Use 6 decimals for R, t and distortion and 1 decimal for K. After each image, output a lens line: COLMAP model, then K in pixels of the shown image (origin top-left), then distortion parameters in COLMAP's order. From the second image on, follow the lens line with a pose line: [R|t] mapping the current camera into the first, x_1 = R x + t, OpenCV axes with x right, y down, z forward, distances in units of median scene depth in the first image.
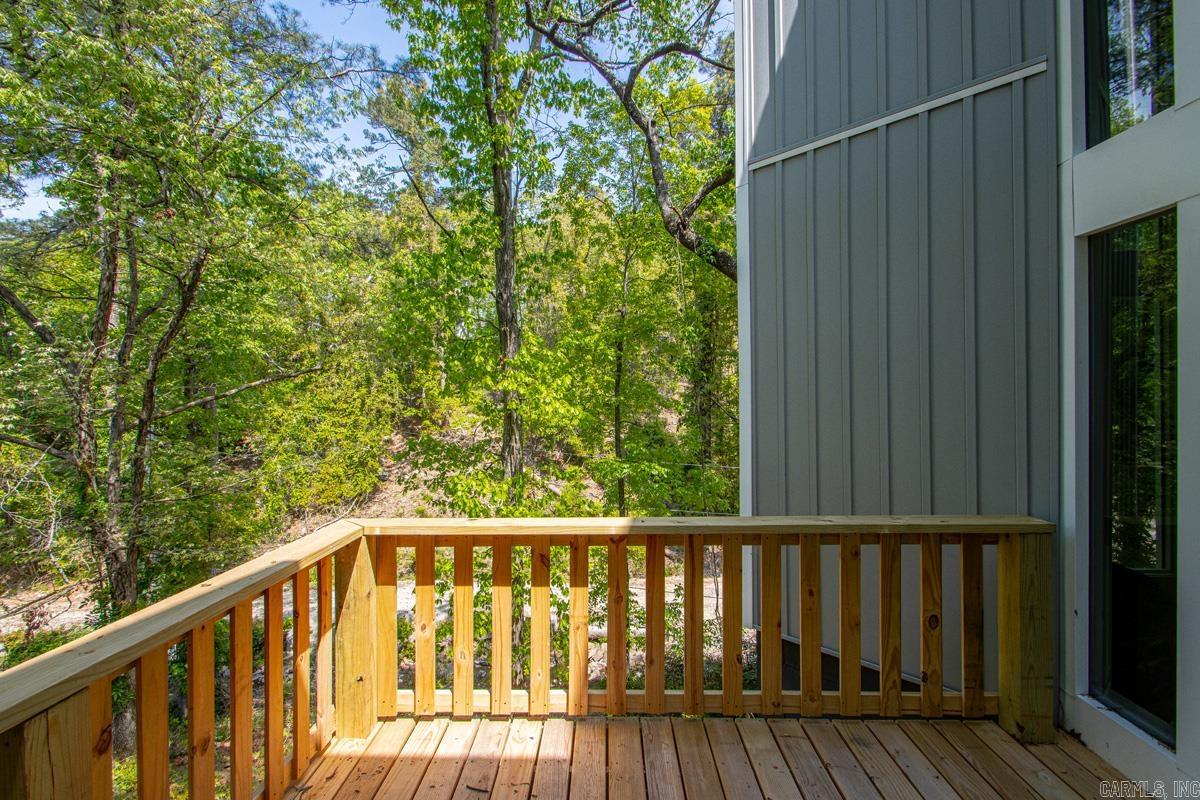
lens RADIAL K [[564.2, 0, 596.8], [0, 564.2, 393.3], [0, 0, 1]] dist [0.017848, -0.013064]
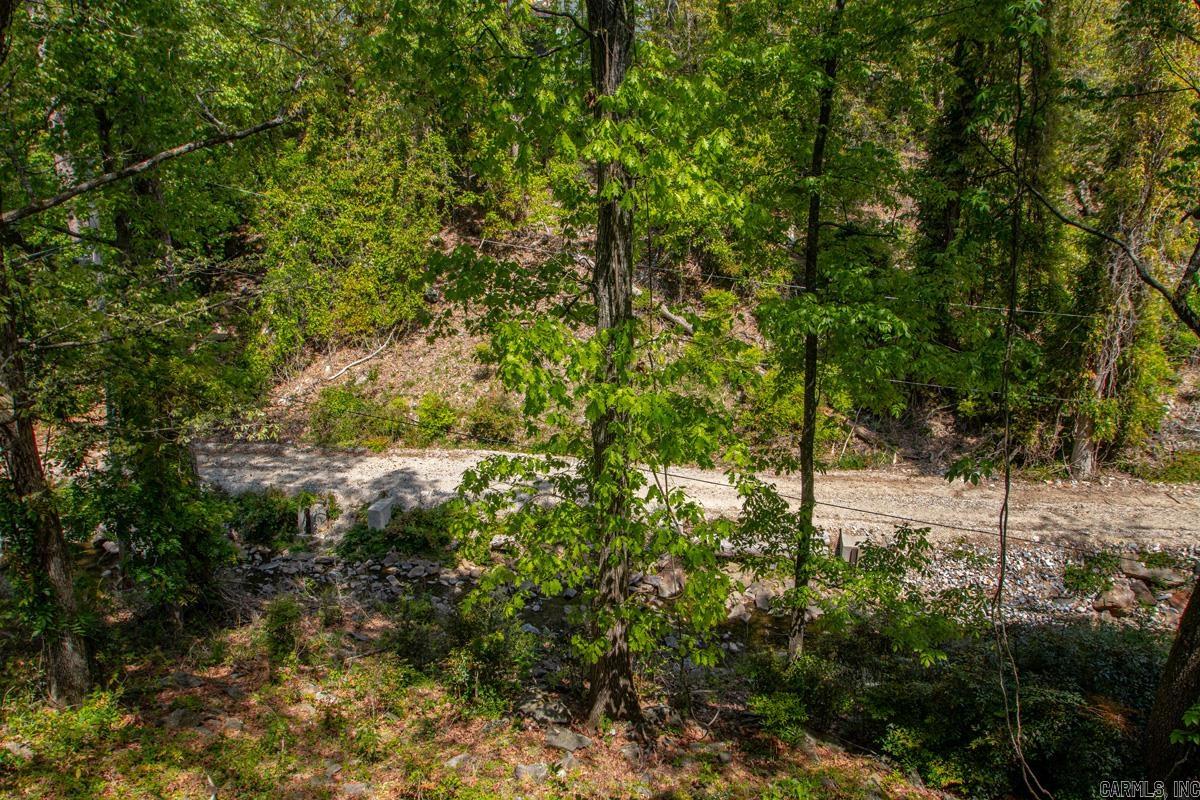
lens RADIAL K [[819.2, 0, 582.0], [0, 819.2, 400.2], [0, 0, 1]] dist [-0.035605, 0.003579]
pose [[0.979836, 0.056402, -0.191679, -0.021904], [-0.002206, 0.962326, 0.271889, 0.002594], [0.199793, -0.265984, 0.943046, 0.230451]]
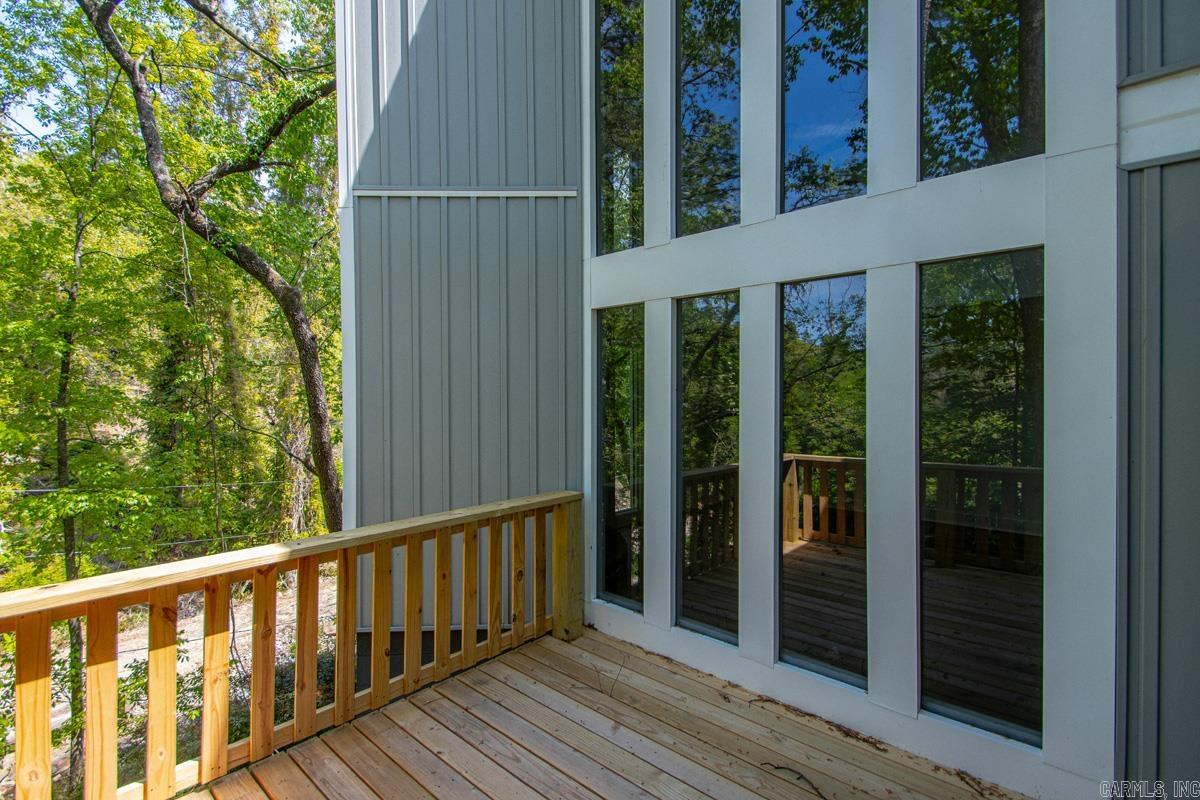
lens RADIAL K [[552.5, 0, 593.1], [0, 552.5, 398.8], [0, 0, 1]] dist [0.015952, -0.012207]
pose [[0.653229, 0.003158, 0.757154, -0.066392], [-0.002831, 0.999994, -0.001728, -0.005164], [-0.757155, -0.001015, 0.653234, -0.001882]]
